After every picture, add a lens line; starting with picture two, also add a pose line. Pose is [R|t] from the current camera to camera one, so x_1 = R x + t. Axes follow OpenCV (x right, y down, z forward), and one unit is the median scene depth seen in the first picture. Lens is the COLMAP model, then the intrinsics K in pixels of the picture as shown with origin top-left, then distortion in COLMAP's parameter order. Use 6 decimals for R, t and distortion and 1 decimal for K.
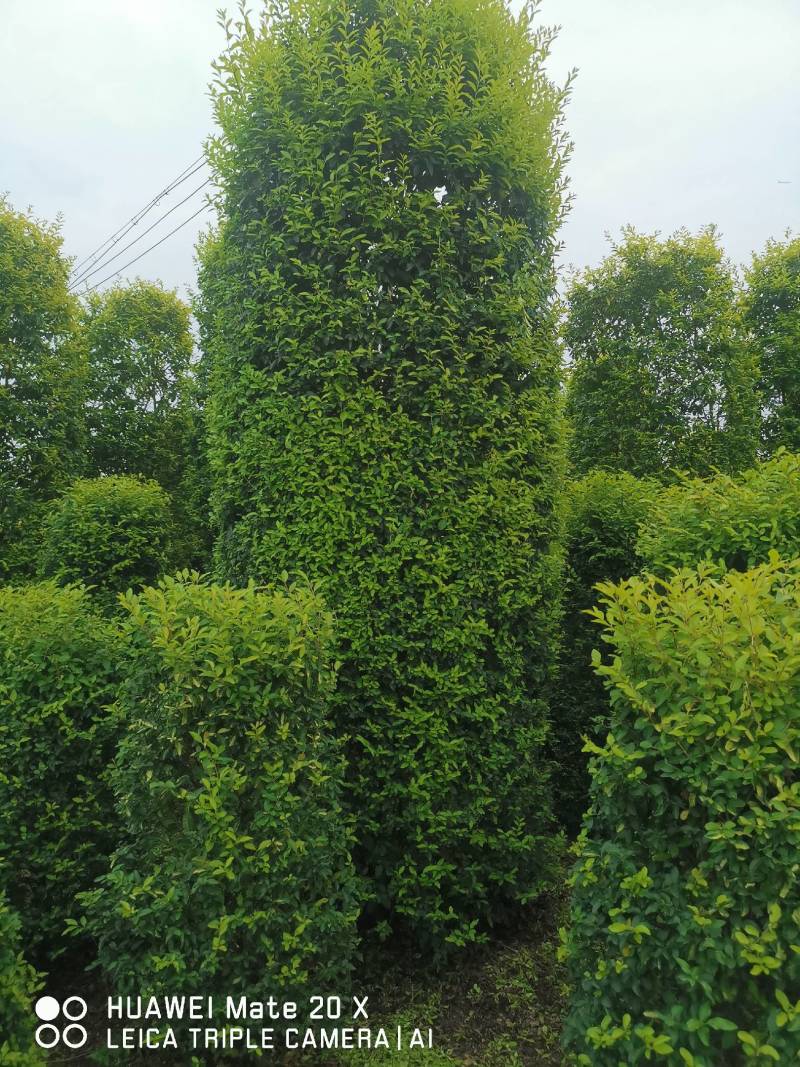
lens RADIAL K [[818.0, 0, 400.0], [0, 818.0, 533.5], [0, 0, 1]] dist [0.052780, -0.046225]
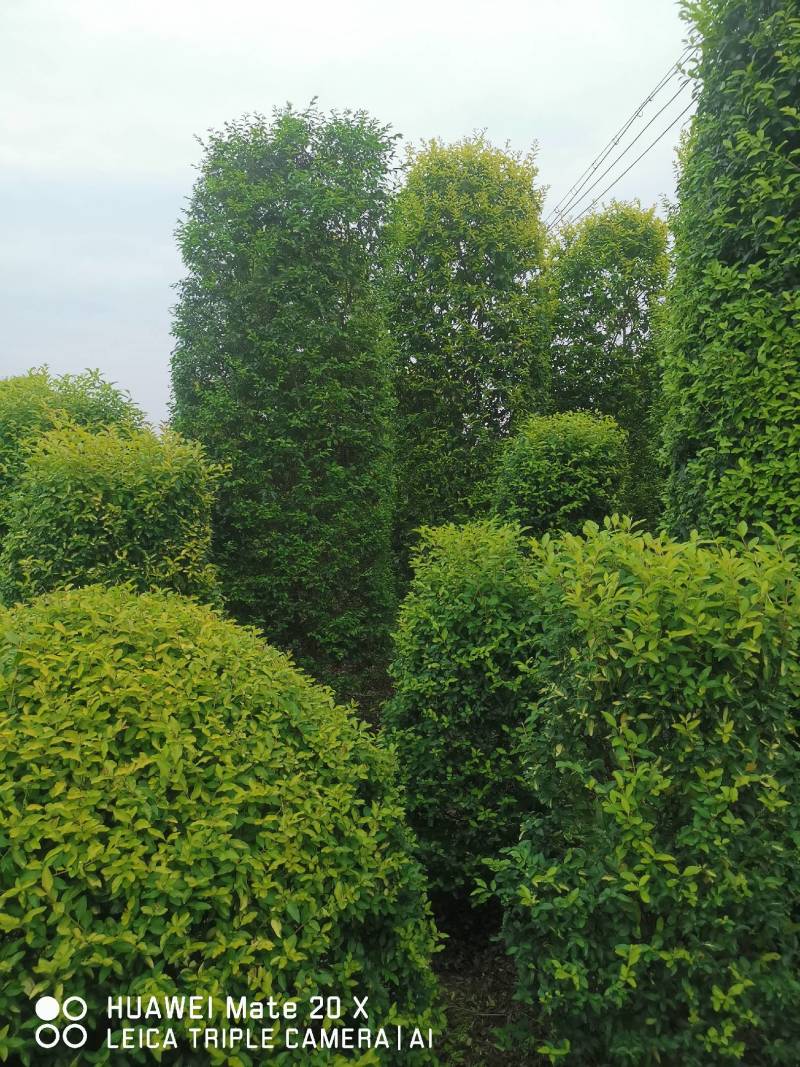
lens RADIAL K [[818.0, 0, 400.0], [0, 818.0, 533.5], [0, 0, 1]] dist [0.052780, -0.046225]
pose [[0.842772, 0.058684, -0.535063, 0.002370], [-0.022321, 0.996994, 0.074190, 0.005475], [0.537808, -0.050582, 0.841548, 0.152030]]
